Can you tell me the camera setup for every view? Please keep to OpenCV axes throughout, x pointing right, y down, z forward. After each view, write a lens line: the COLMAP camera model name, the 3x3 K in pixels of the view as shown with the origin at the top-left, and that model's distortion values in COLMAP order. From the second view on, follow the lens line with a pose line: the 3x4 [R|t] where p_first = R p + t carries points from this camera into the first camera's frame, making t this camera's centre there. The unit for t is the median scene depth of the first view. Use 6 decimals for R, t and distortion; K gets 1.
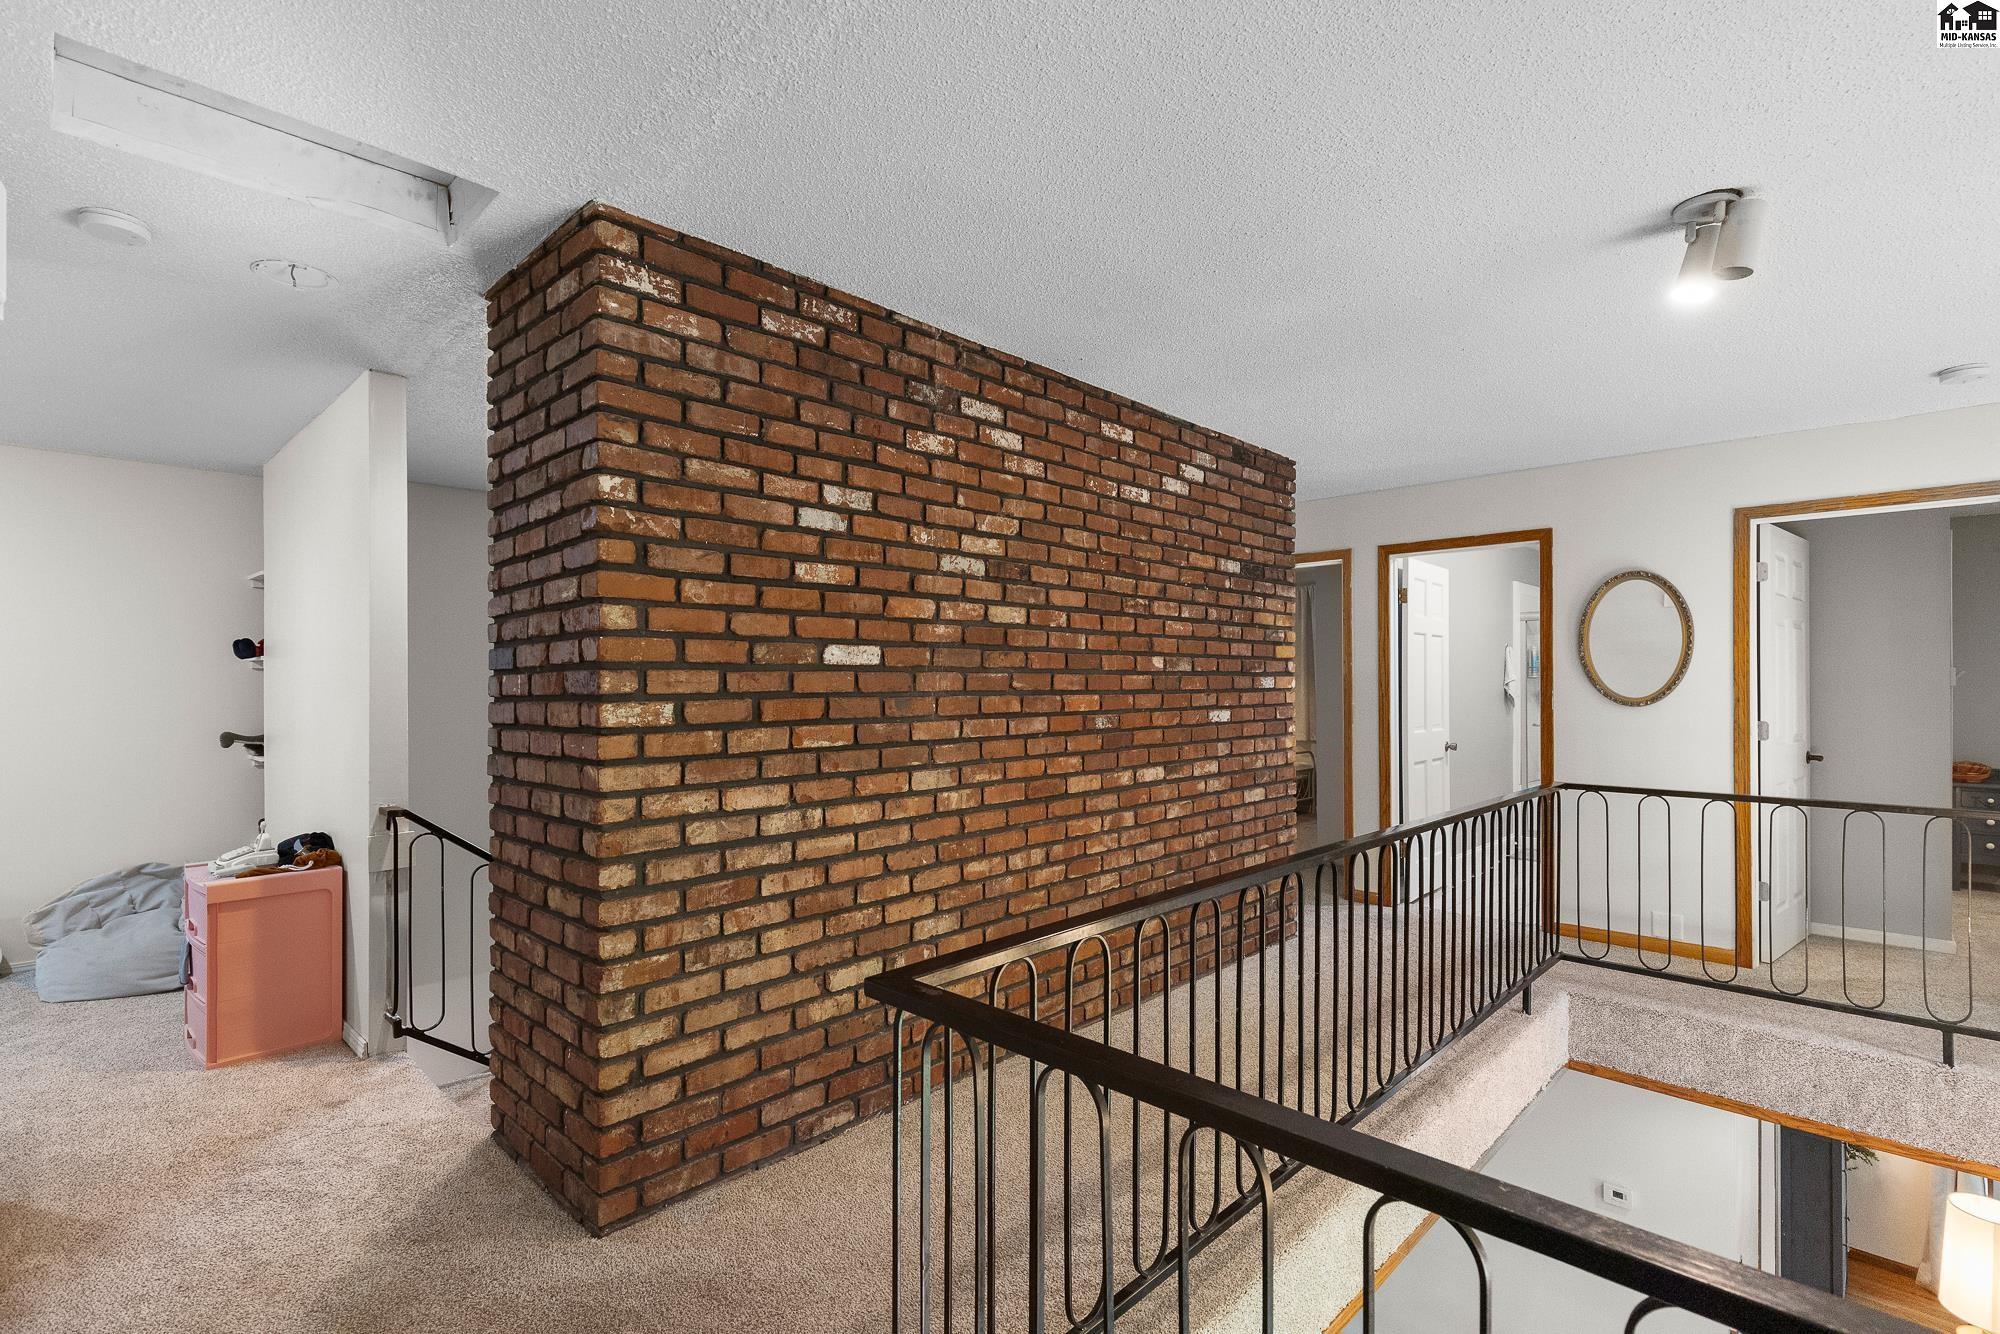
lens RADIAL K [[913.0, 0, 993.6], [0, 913.0, 682.0], [0, 0, 1]] dist [0.008742, -0.004014]
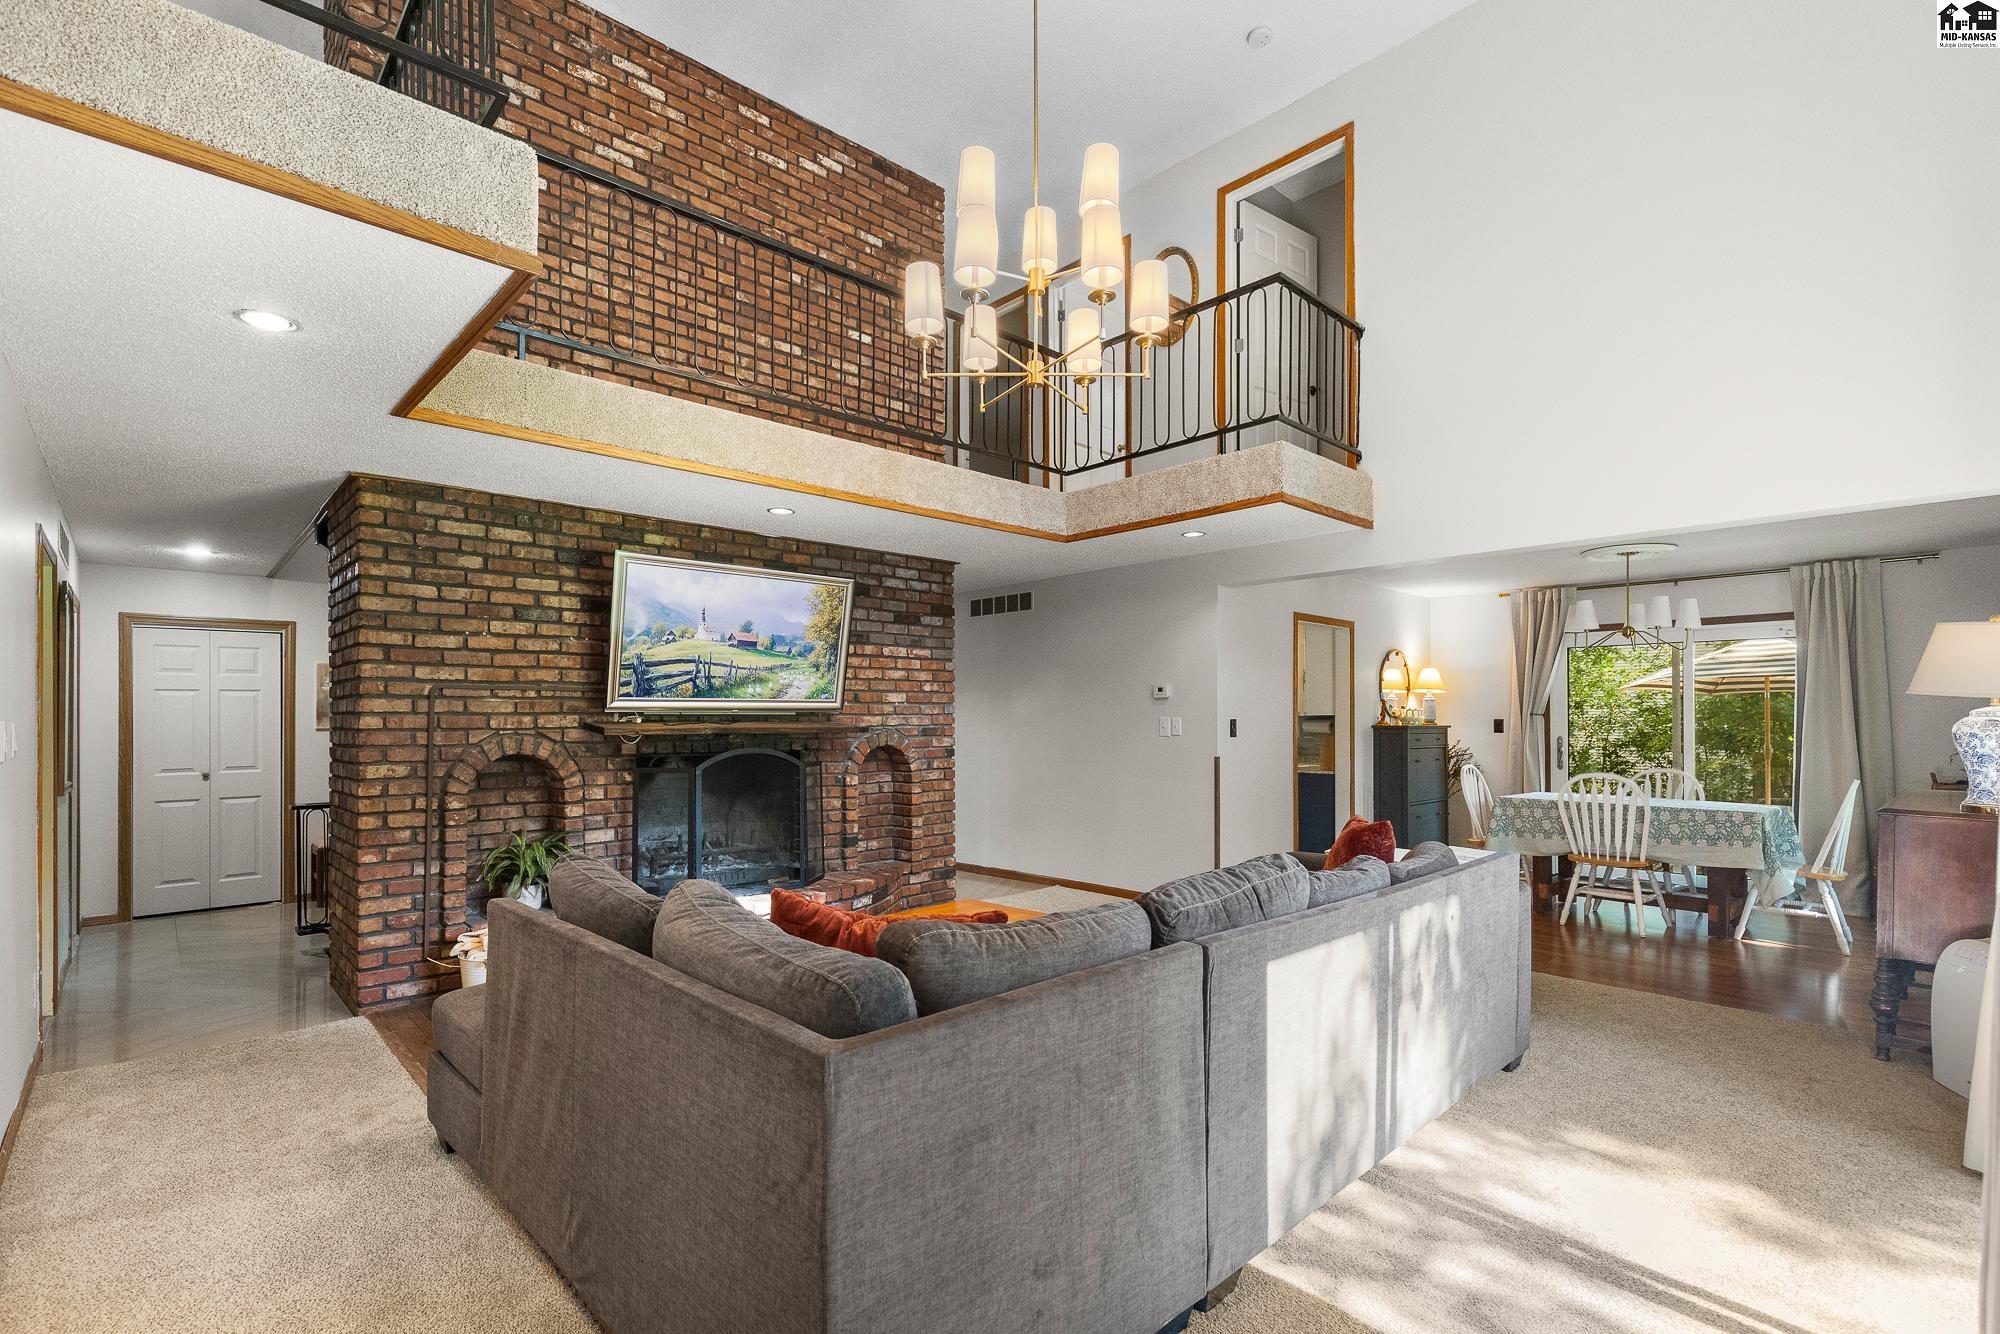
lens RADIAL K [[913.0, 0, 998.7], [0, 913.0, 709.9], [0, 0, 1]] dist [0.008742, -0.004014]
pose [[0.999011, -0.003654, -0.044318, 0.732318], [0.003213, 0.999945, -0.010021, 0.896031], [0.044353, 0.009868, 0.998967, -0.624164]]
